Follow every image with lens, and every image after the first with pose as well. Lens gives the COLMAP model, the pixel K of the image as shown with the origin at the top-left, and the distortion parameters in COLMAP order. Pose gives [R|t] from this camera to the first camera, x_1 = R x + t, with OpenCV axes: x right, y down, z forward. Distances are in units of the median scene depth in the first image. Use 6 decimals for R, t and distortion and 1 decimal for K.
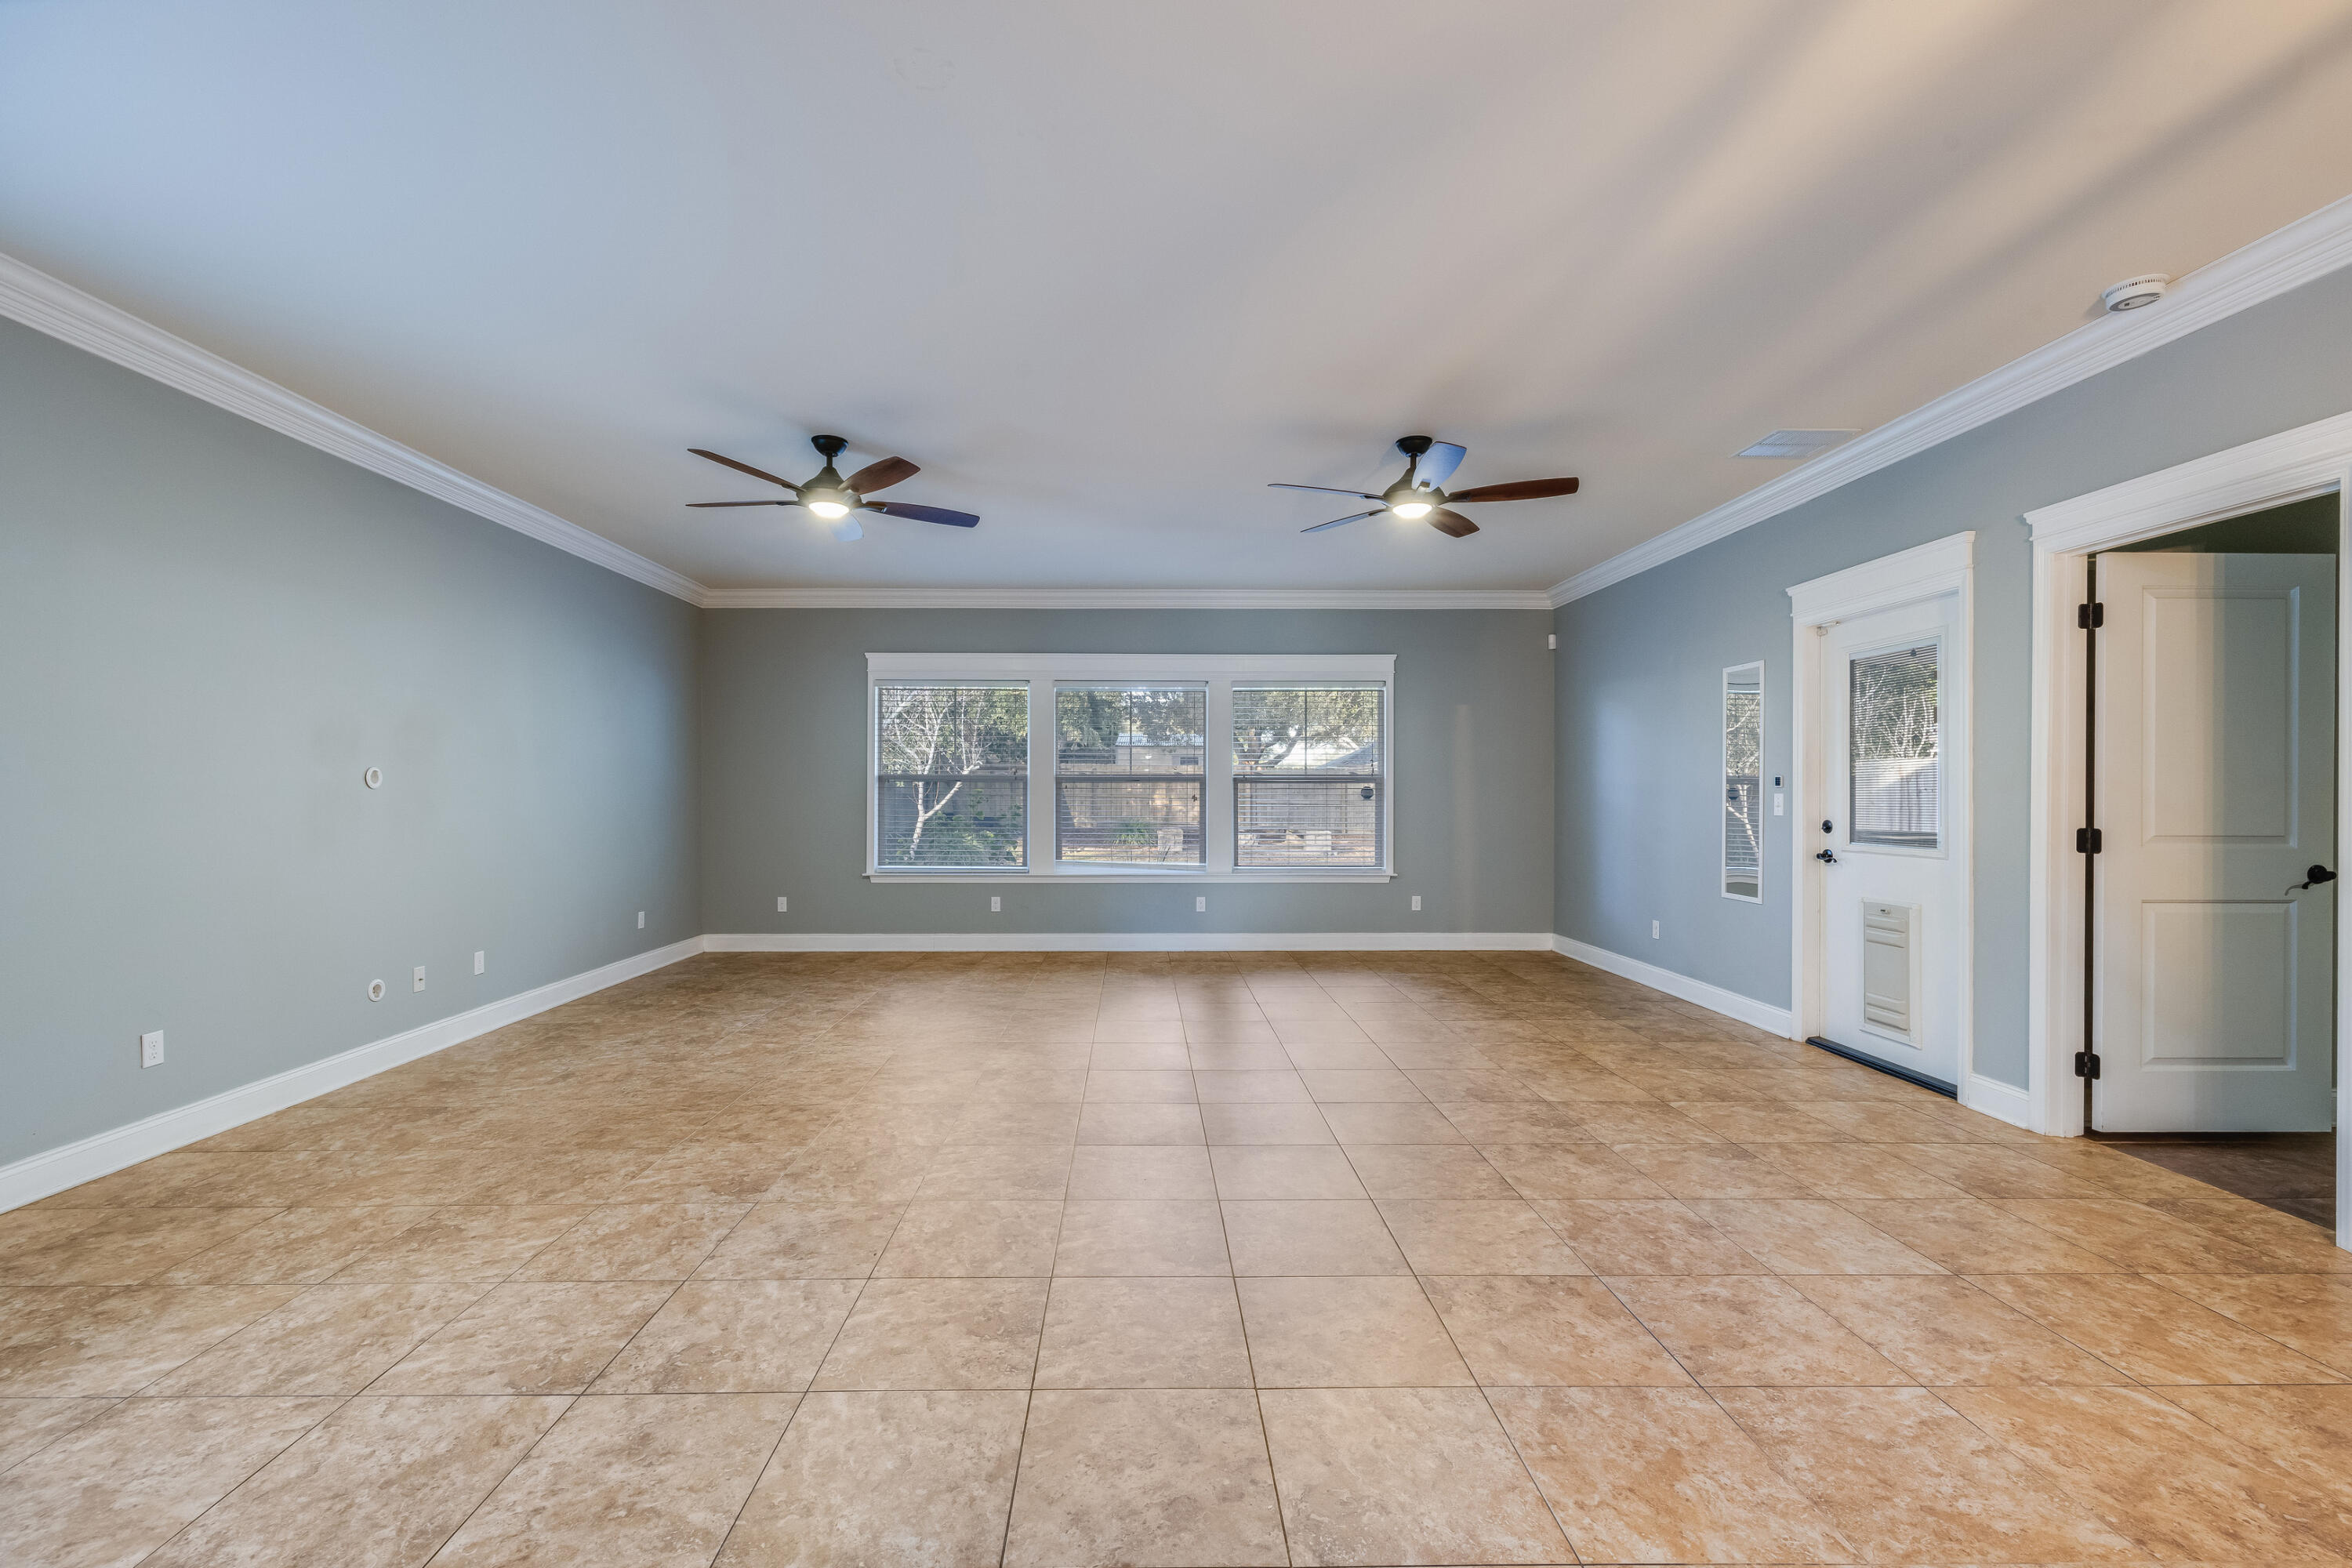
lens RADIAL K [[964.9, 0, 1135.3], [0, 964.9, 810.1], [0, 0, 1]] dist [-0.001851, -0.000280]
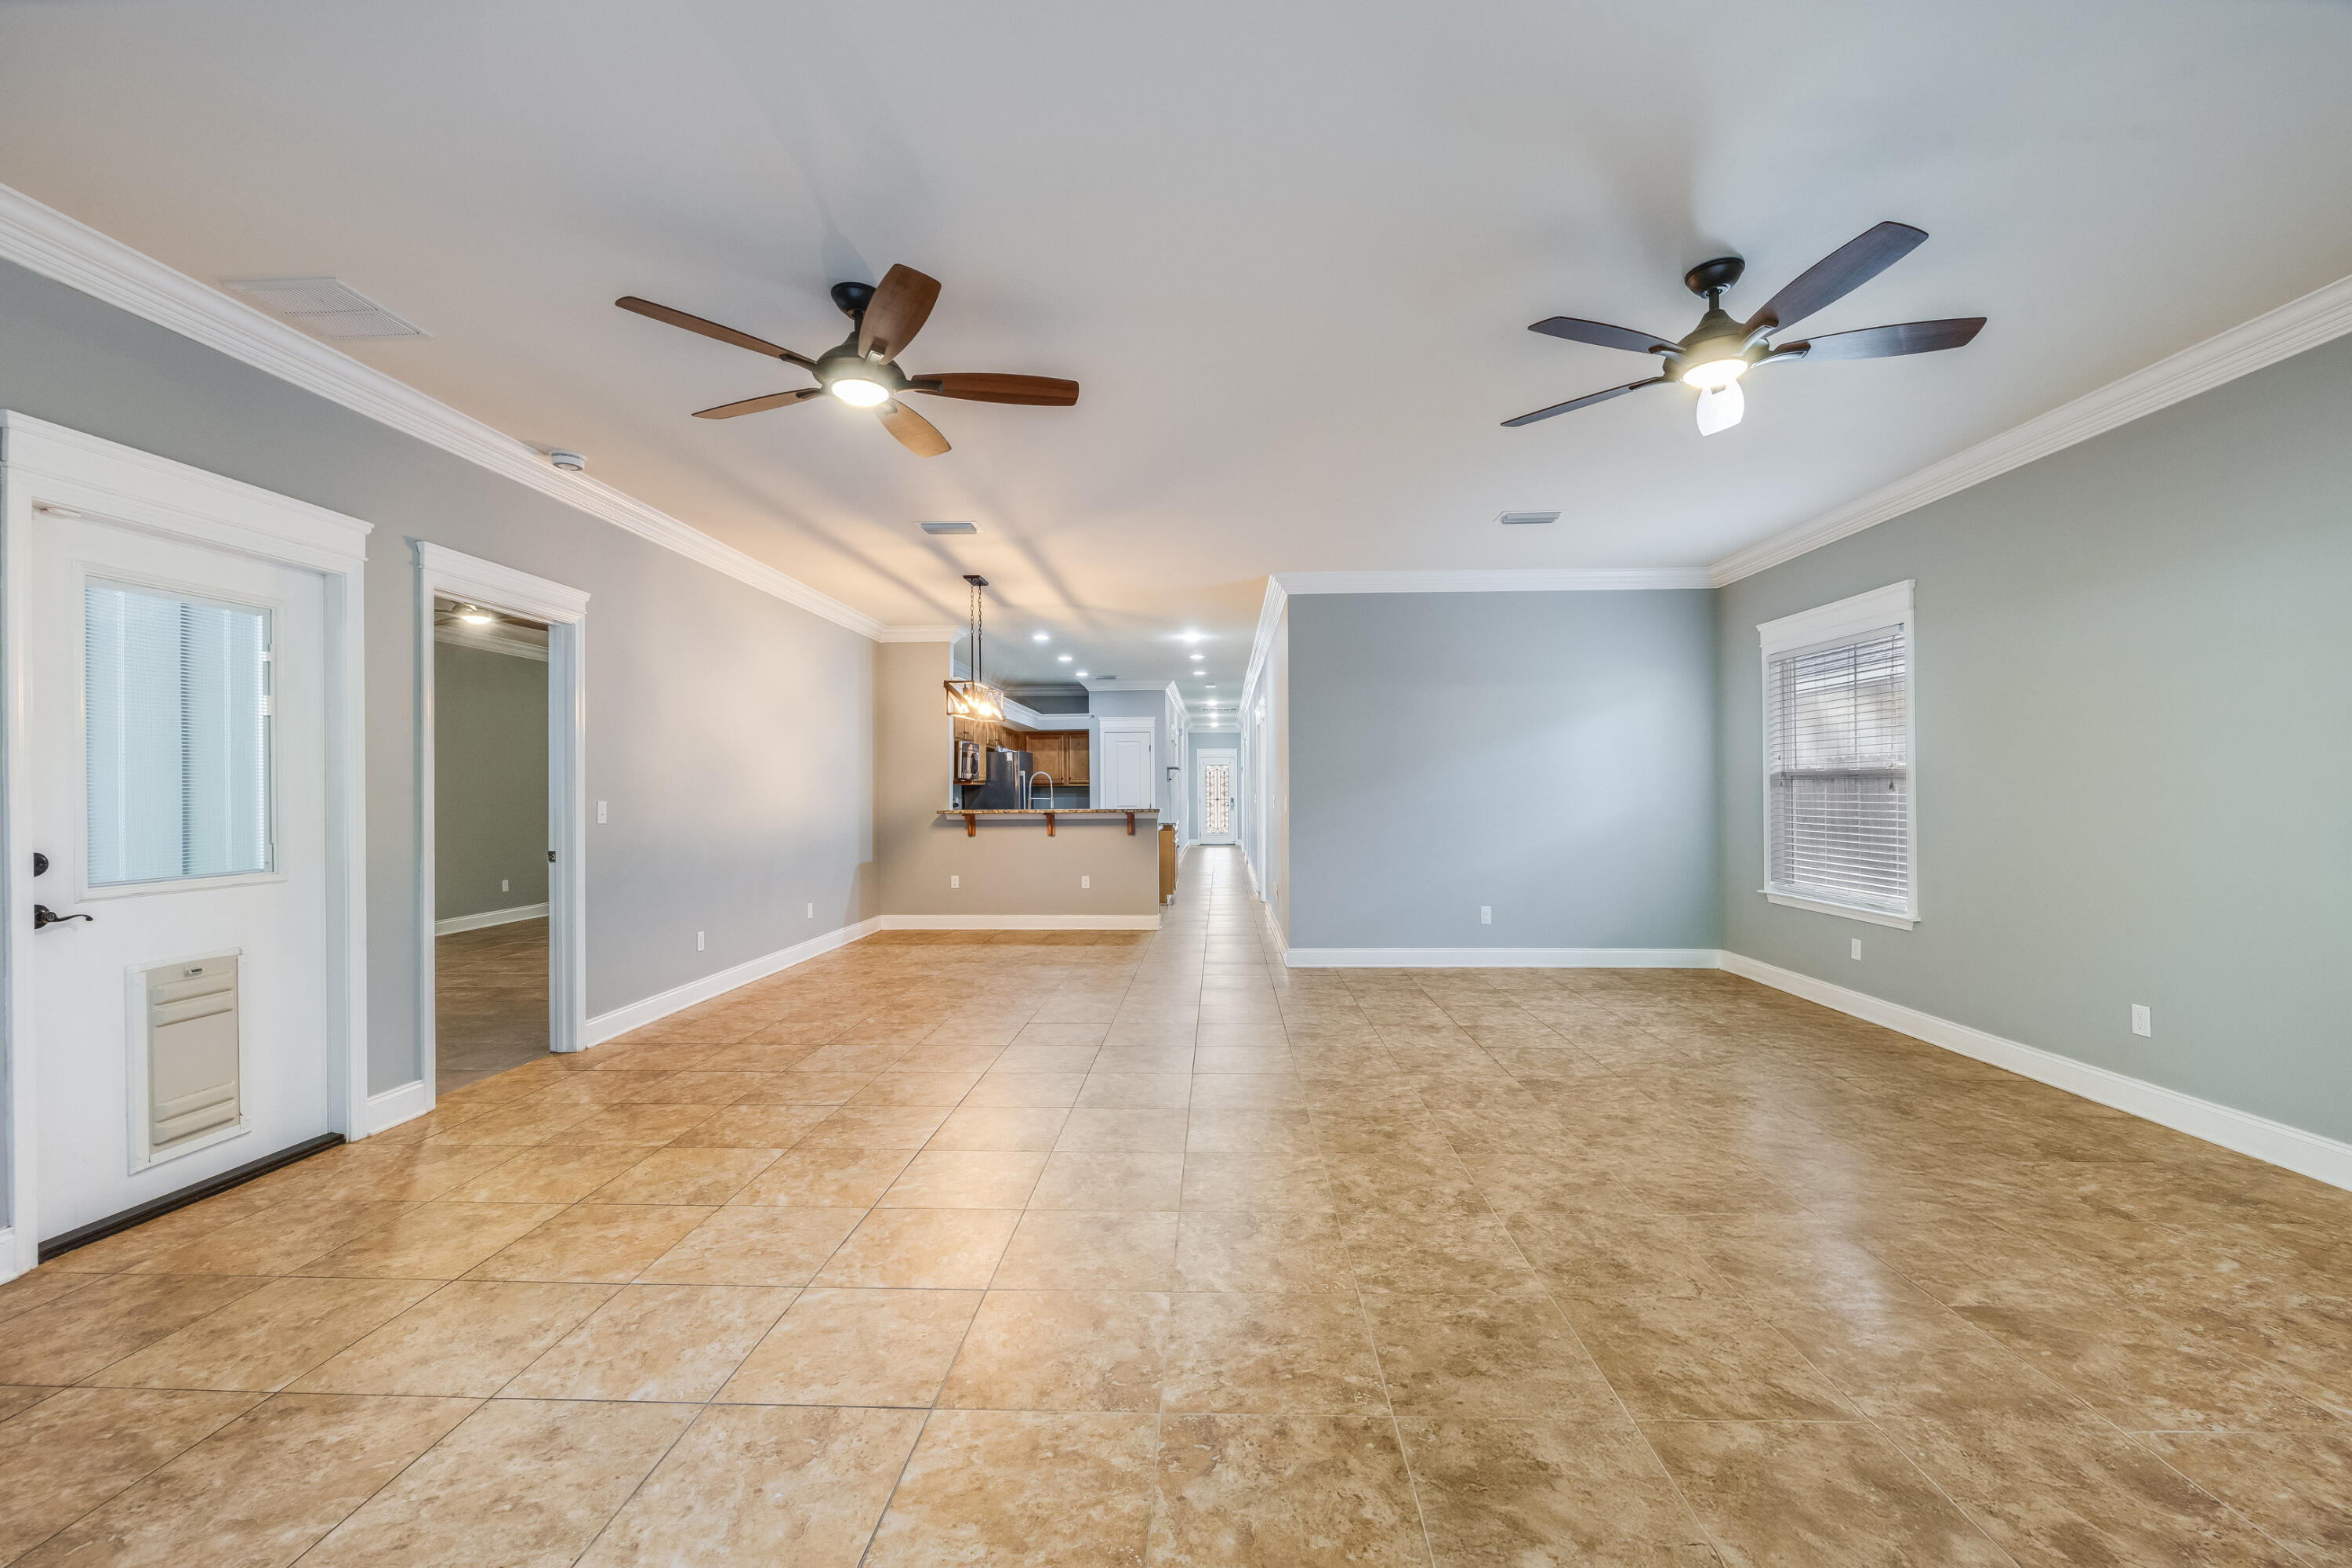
lens RADIAL K [[964.9, 0, 1191.0], [0, 964.9, 787.8], [0, 0, 1]] dist [-0.001851, -0.000280]
pose [[-0.999671, 0.006363, 0.024845, 0.037856], [0.006686, 0.999894, 0.012969, -0.036288], [-0.024760, 0.013131, -0.999607, 1.868483]]
